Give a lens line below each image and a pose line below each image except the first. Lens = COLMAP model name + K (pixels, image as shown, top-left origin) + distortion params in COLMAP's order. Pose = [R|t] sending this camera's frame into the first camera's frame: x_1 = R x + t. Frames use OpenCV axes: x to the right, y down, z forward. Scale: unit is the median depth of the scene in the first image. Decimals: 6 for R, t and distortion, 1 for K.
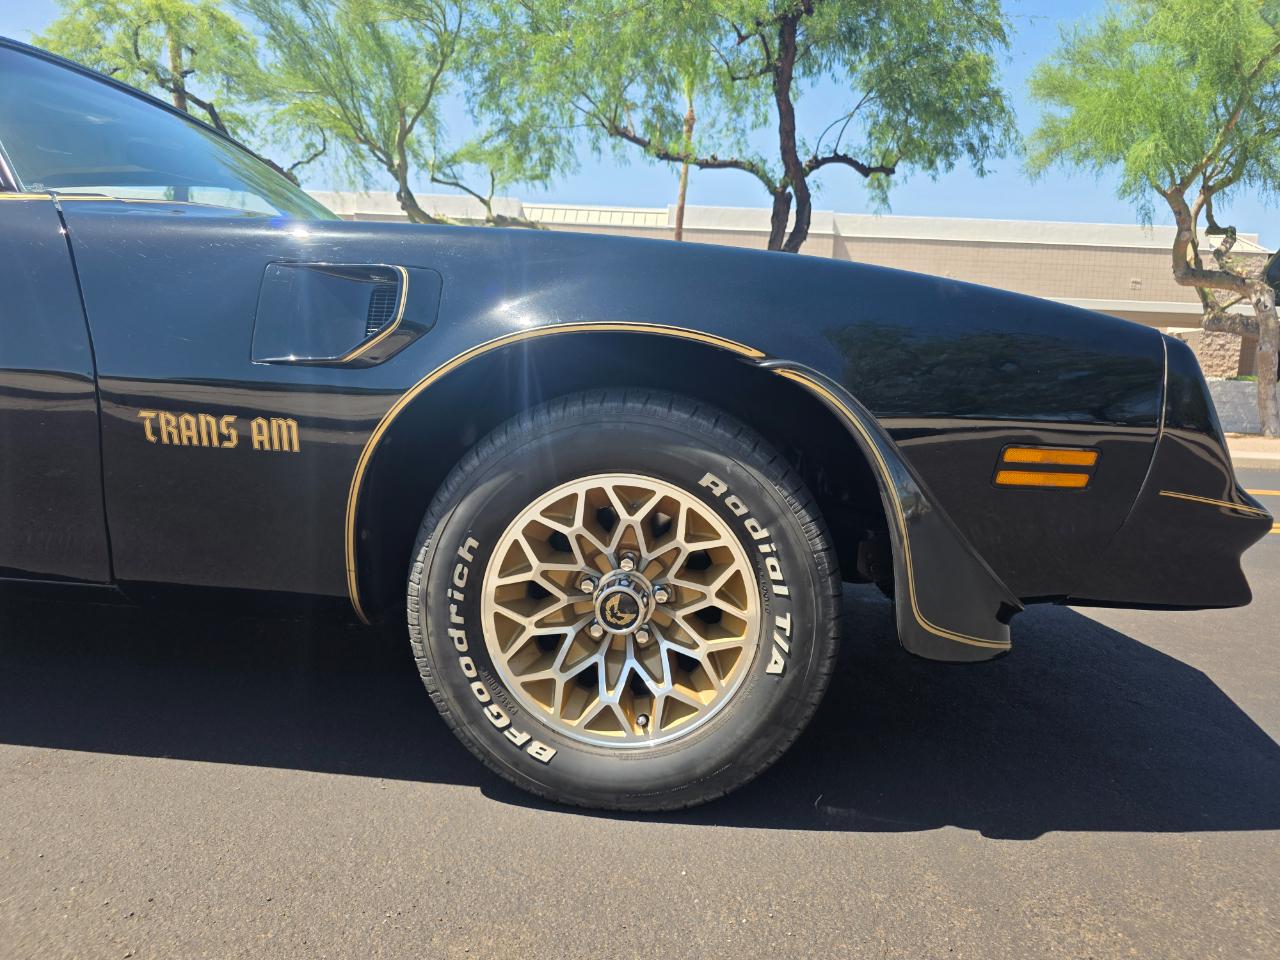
lens RADIAL K [[868.3, 0, 639.8], [0, 868.3, 478.9], [0, 0, 1]] dist [0.035136, -0.033298]
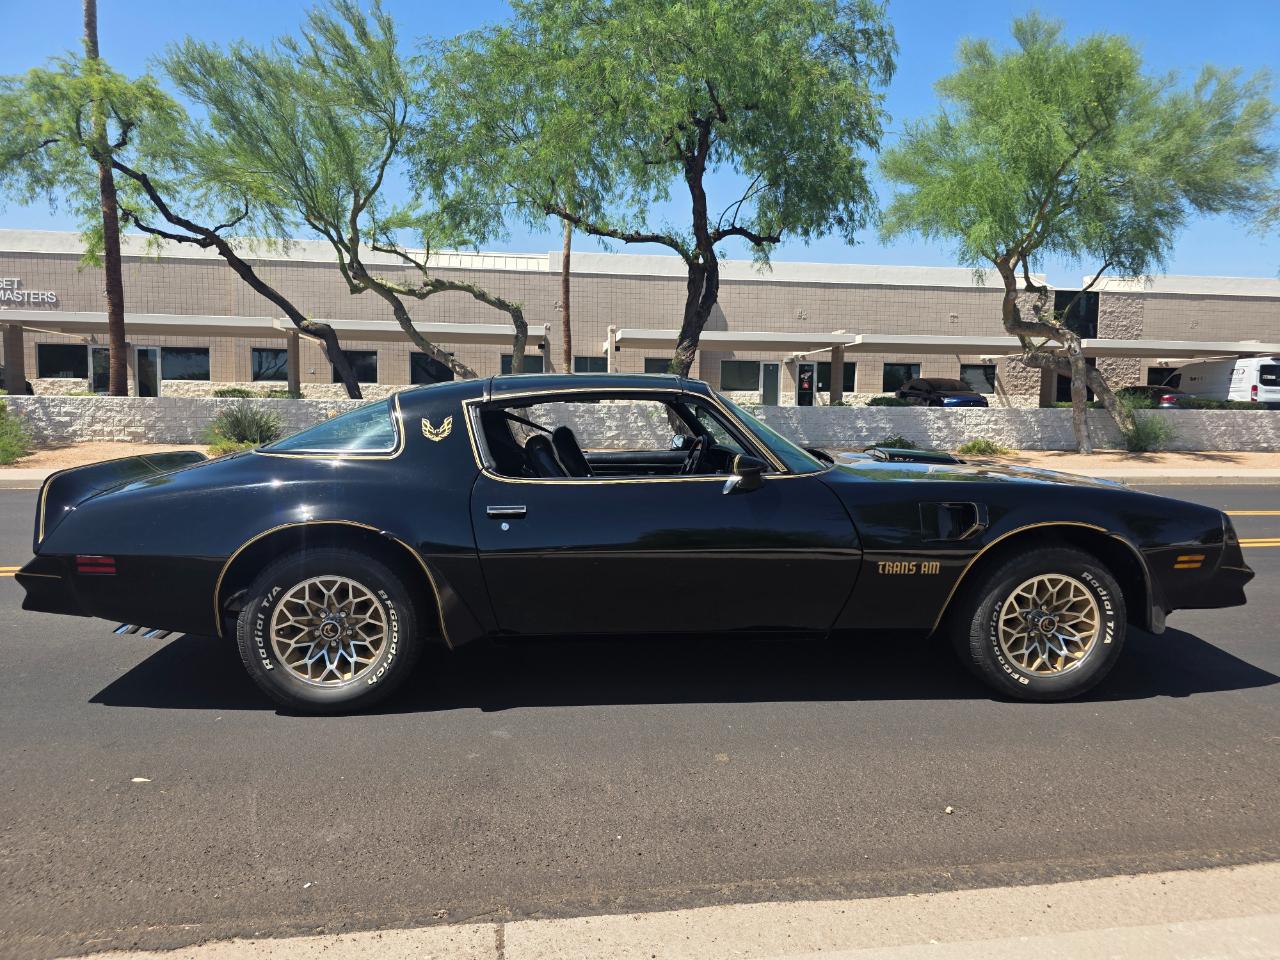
lens RADIAL K [[852.8, 0, 640.1], [0, 852.8, 477.6], [0, 0, 1]] dist [0.042464, -0.037182]
pose [[0.982783, -0.051024, 0.177577, -1.674718], [0.055164, 0.998307, -0.018452, -0.315097], [-0.176335, 0.027930, 0.983934, -1.364732]]
